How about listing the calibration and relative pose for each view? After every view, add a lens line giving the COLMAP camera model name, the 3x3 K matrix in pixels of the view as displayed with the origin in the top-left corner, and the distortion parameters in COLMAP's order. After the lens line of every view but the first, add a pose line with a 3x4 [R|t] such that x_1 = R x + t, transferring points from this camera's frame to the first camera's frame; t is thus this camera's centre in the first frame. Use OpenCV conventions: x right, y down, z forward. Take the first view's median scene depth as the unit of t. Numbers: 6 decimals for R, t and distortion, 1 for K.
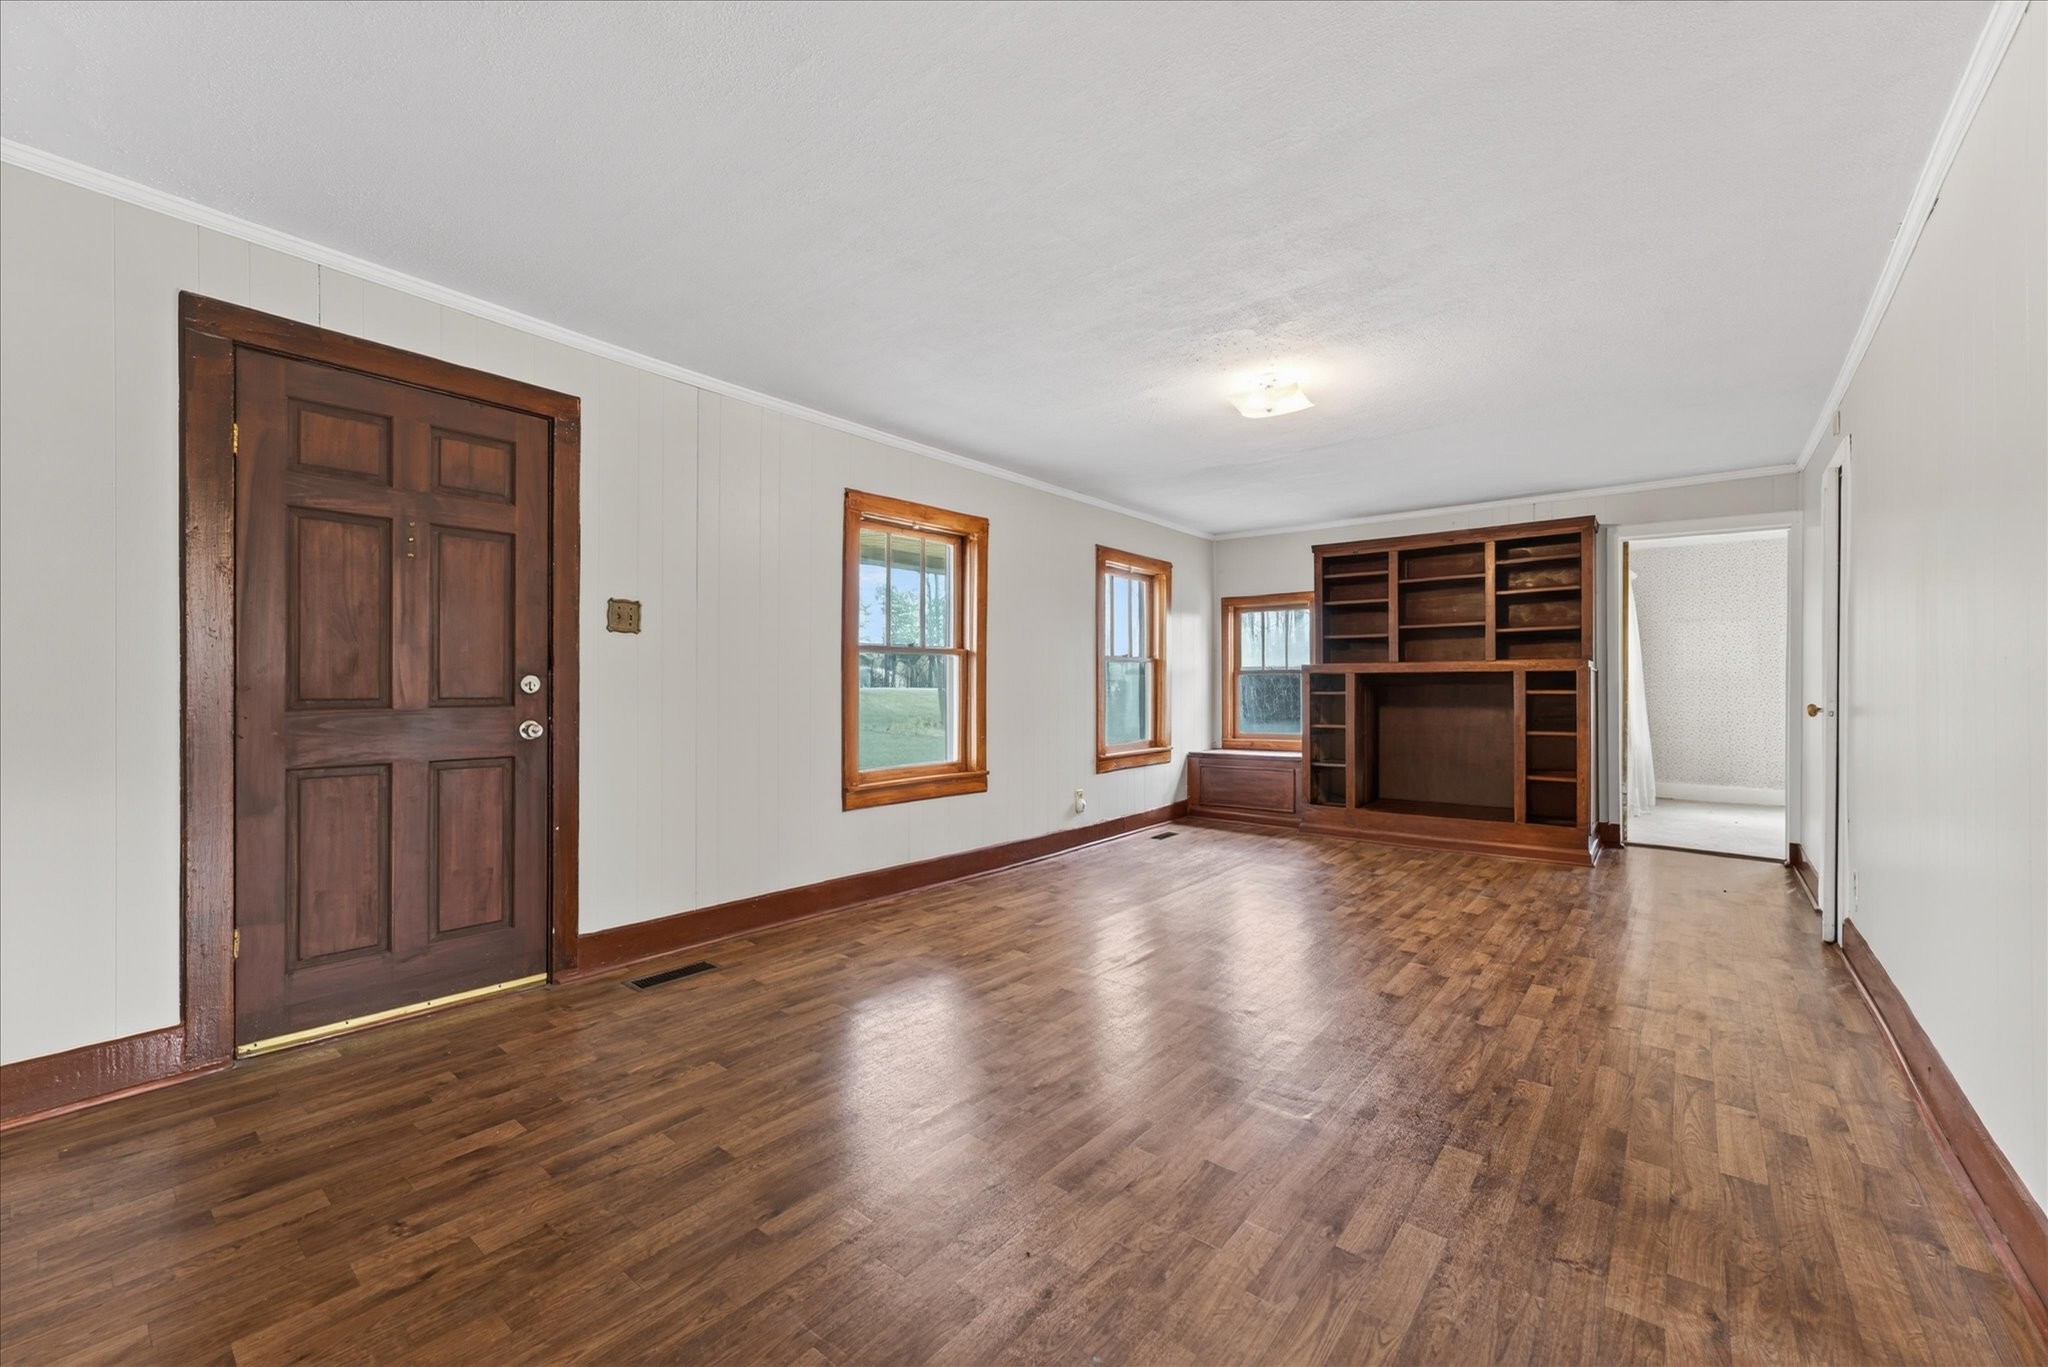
lens RADIAL K [[836.0, 0, 1024.0], [0, 836.0, 683.5], [0, 0, 1]] dist [-0.029001, 0.018290]
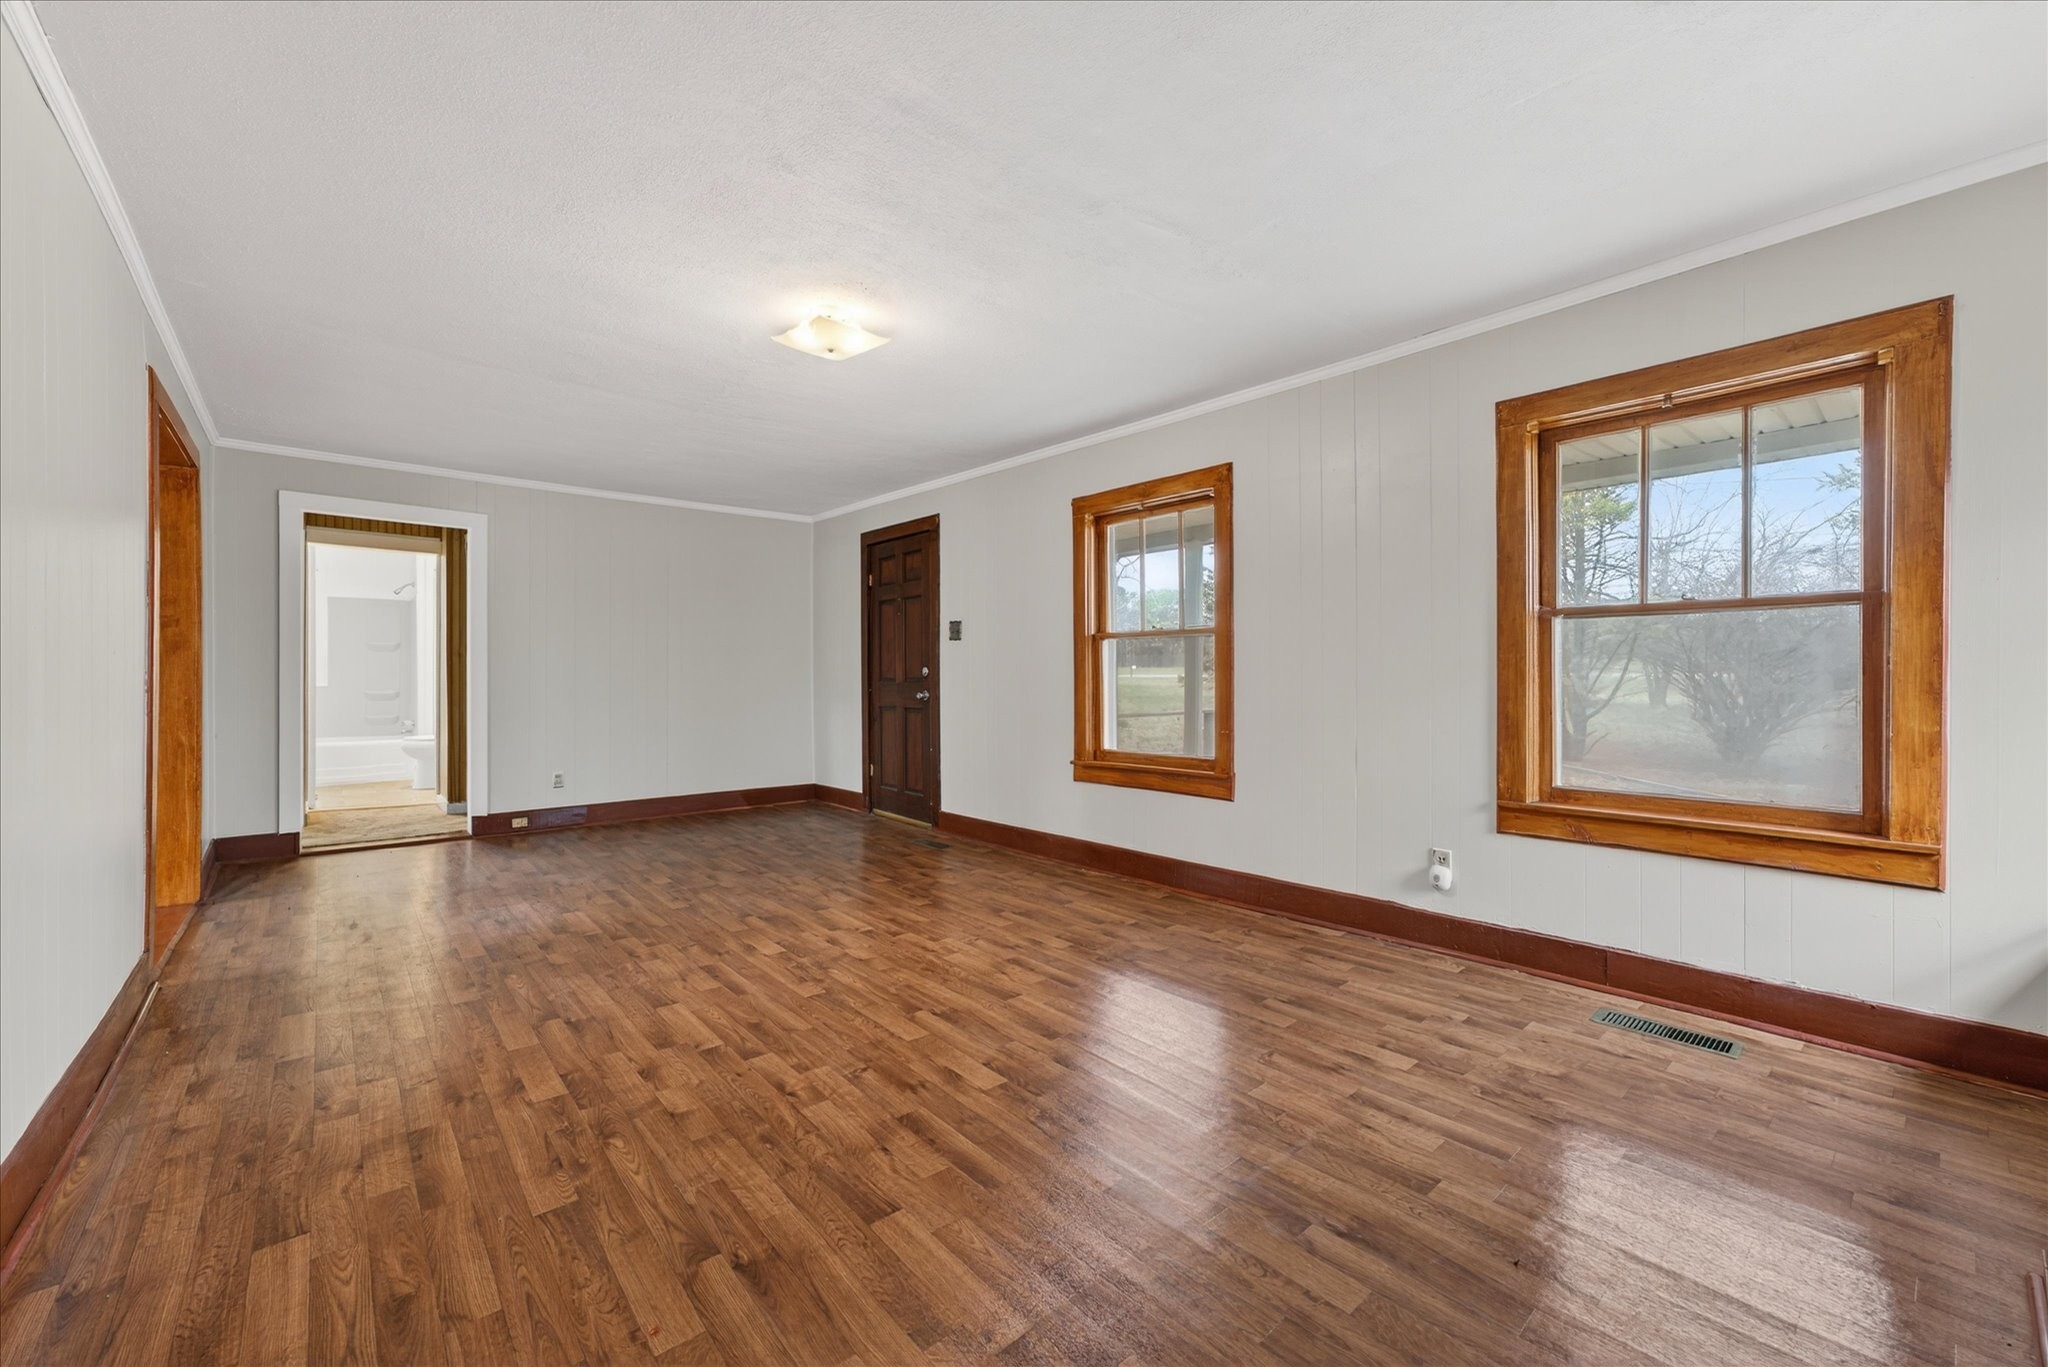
lens RADIAL K [[816.3, 0, 1024.0], [0, 816.3, 683.5], [0, 0, 1]] dist [-0.080982, 0.032047]
pose [[-0.172798, 0.006496, -0.984936, 0.903672], [0.003113, 0.999977, 0.006049, 0.012660], [0.984952, -0.002021, -0.172814, 1.128295]]
